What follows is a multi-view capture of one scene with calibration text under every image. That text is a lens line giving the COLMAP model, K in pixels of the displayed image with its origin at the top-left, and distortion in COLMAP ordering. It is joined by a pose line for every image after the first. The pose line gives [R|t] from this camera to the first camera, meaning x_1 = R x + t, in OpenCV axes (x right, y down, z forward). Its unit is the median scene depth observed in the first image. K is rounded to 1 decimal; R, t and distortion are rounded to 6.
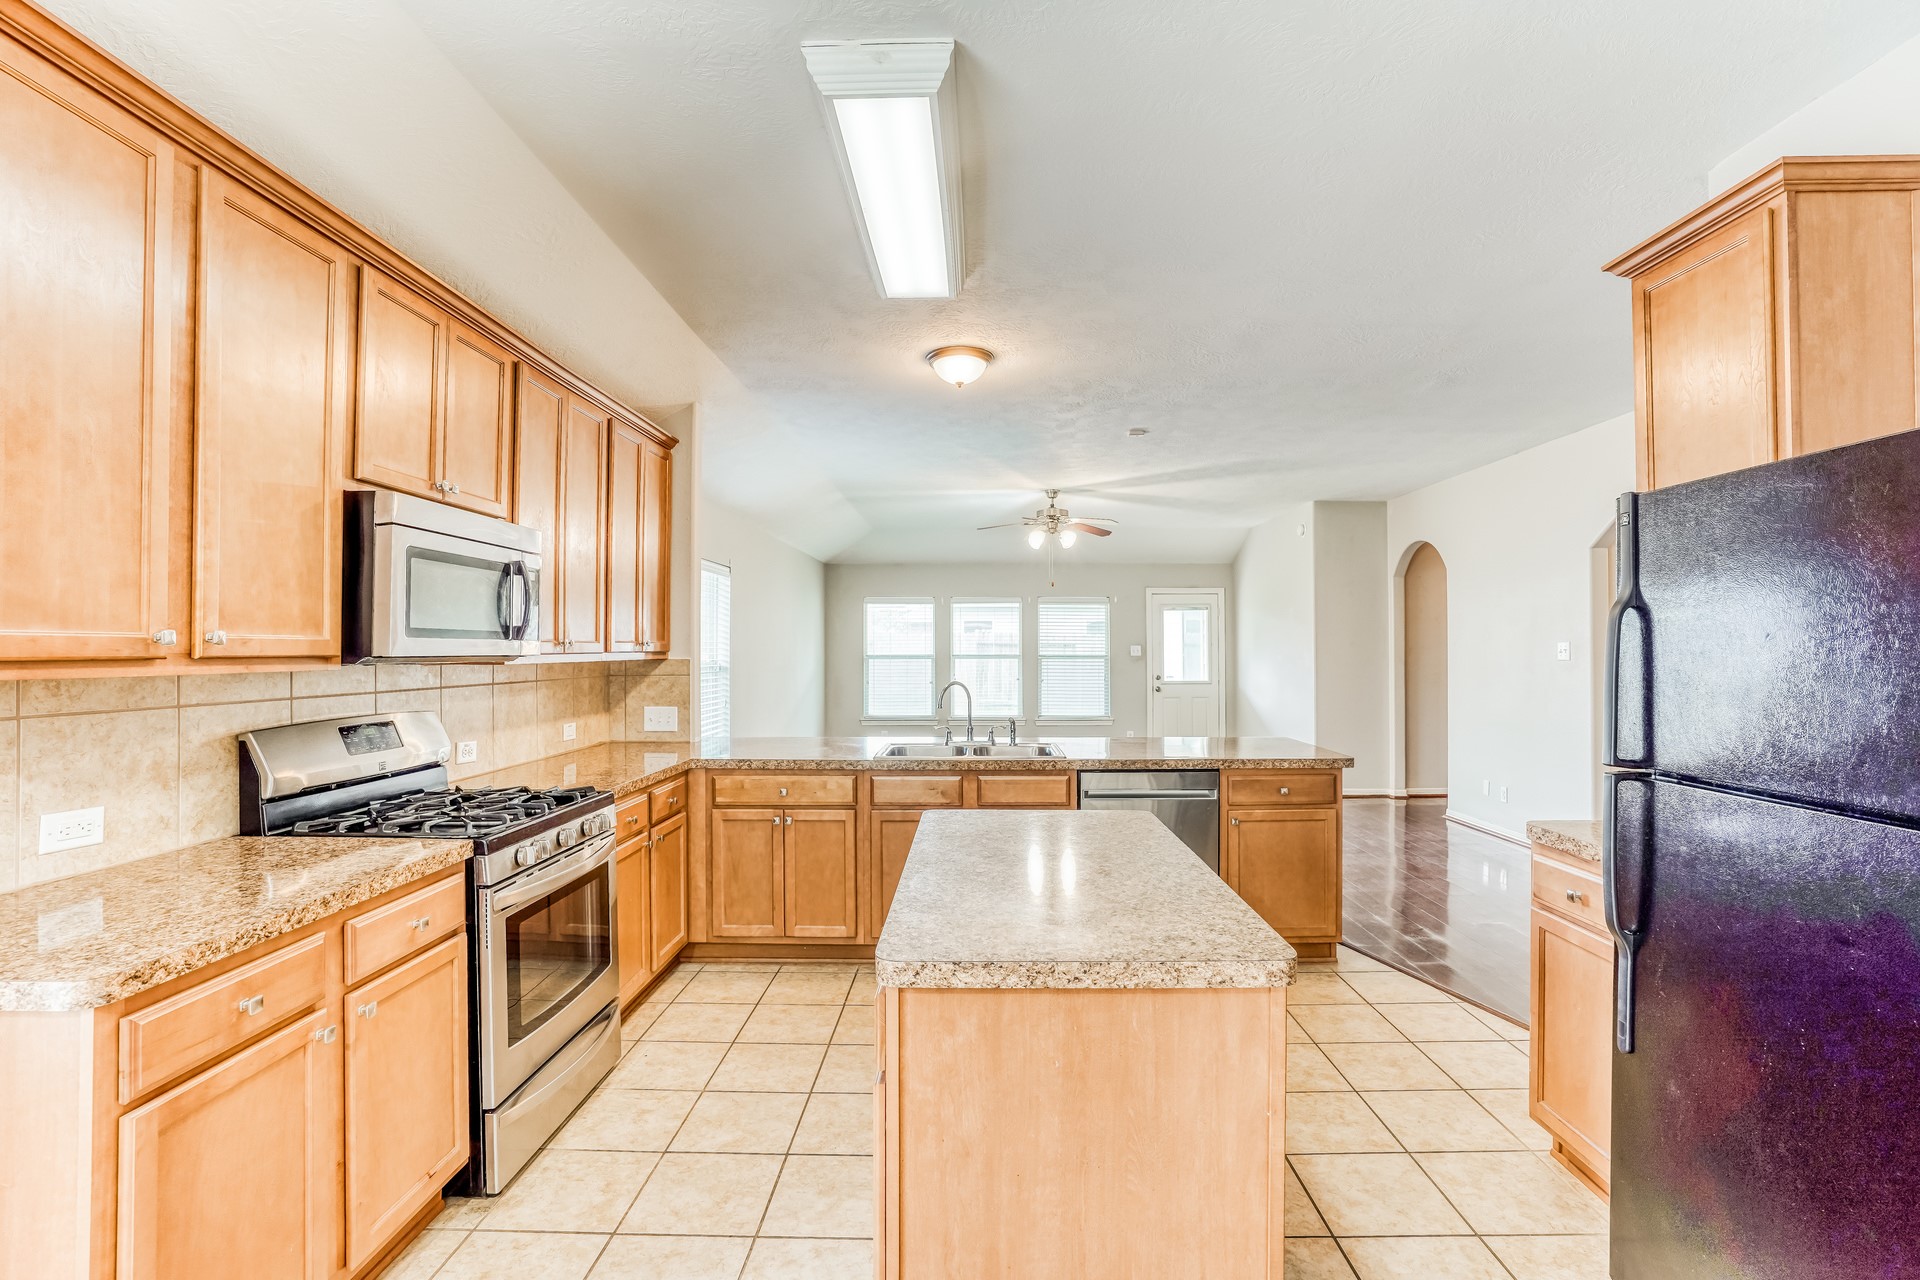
lens RADIAL K [[887.7, 0, 965.0], [0, 887.7, 639.6], [0, 0, 1]] dist [-0.016589, 0.001522]
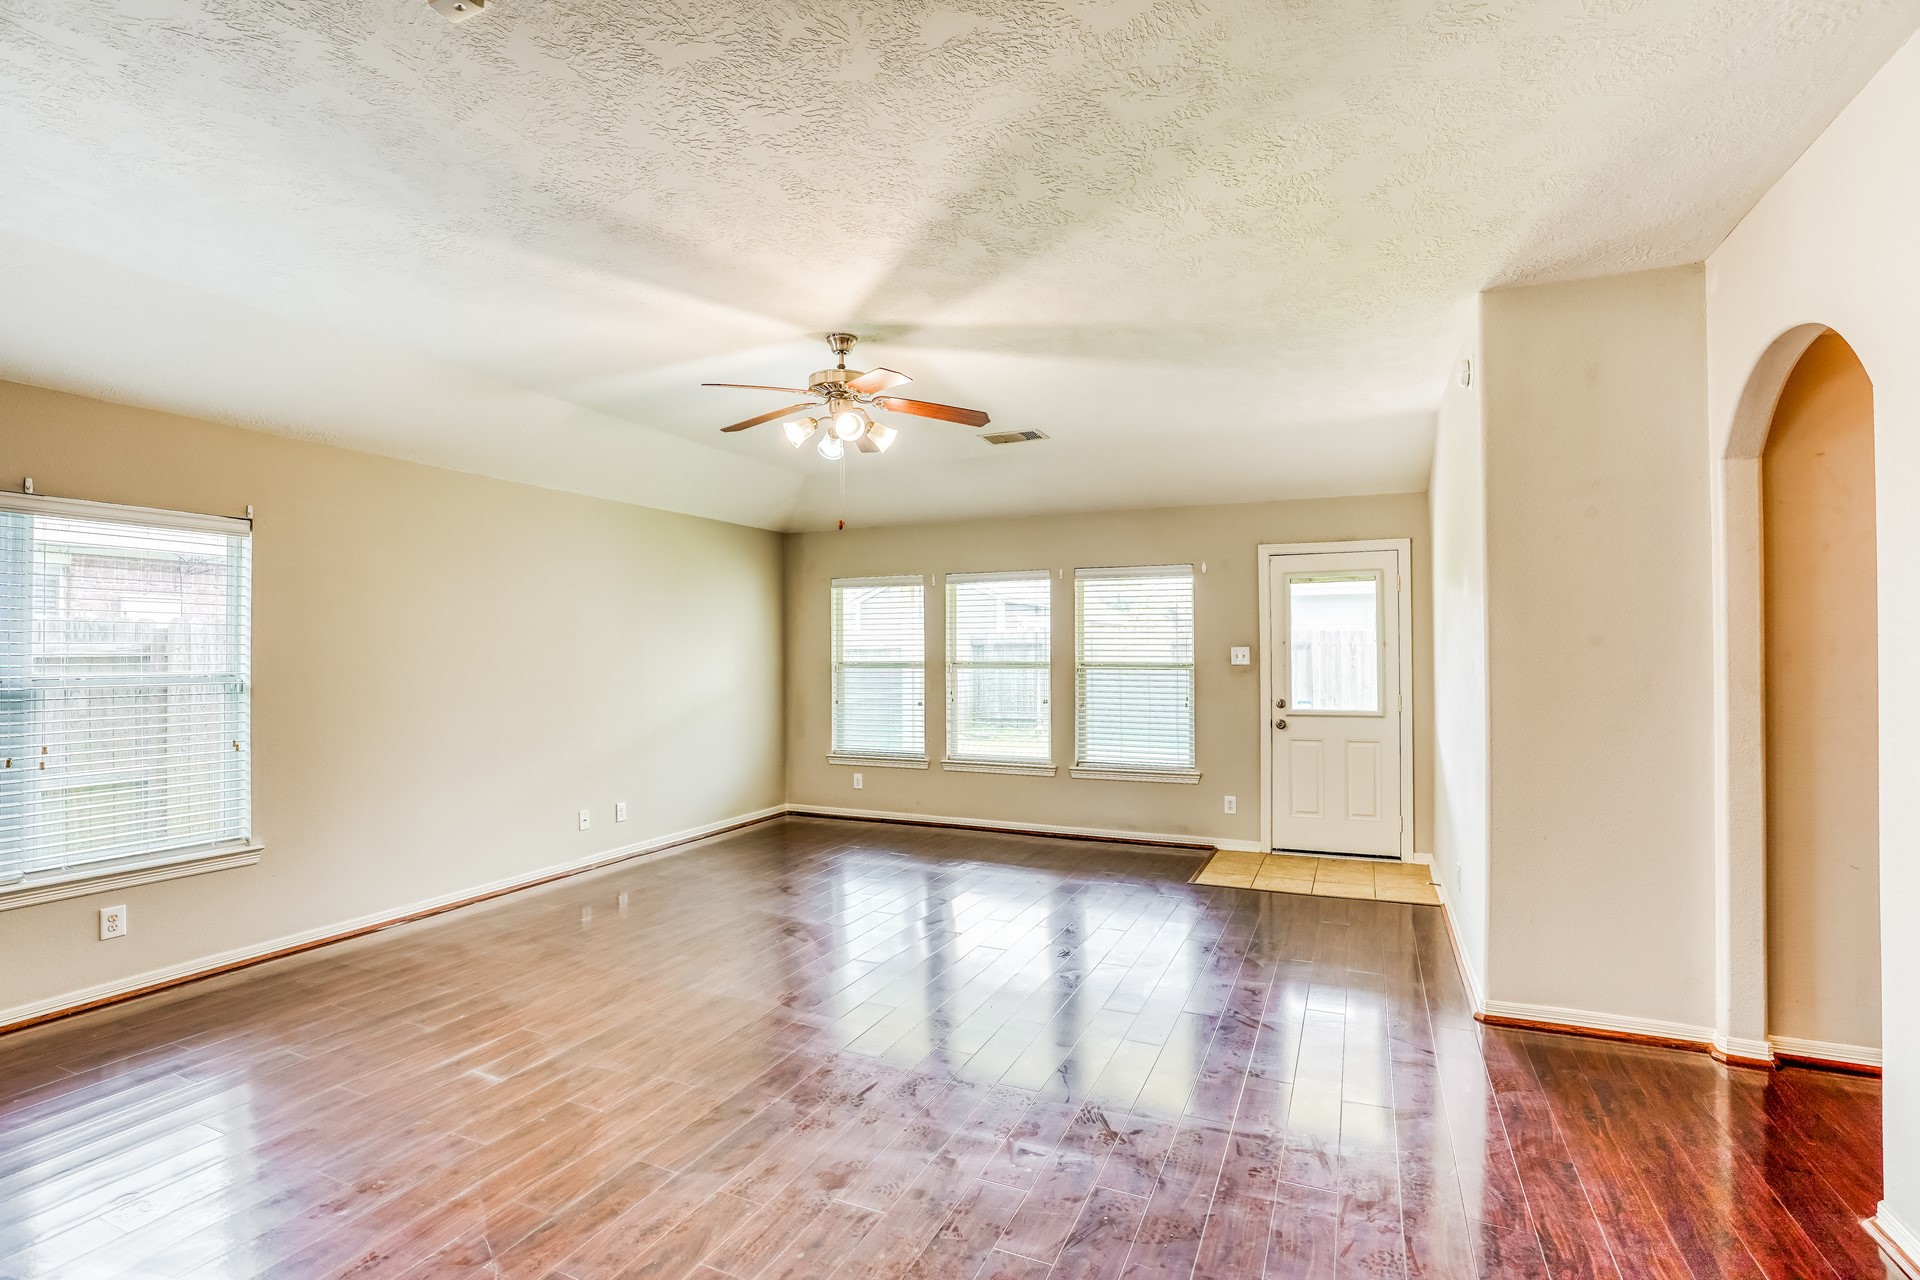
lens RADIAL K [[887.7, 0, 957.1], [0, 887.7, 646.8], [0, 0, 1]] dist [-0.016589, 0.001522]
pose [[0.919460, -0.005539, -0.393144, 0.249153], [0.008802, 0.999940, 0.006496, 0.001429], [0.393084, -0.009433, 0.919454, 0.402935]]
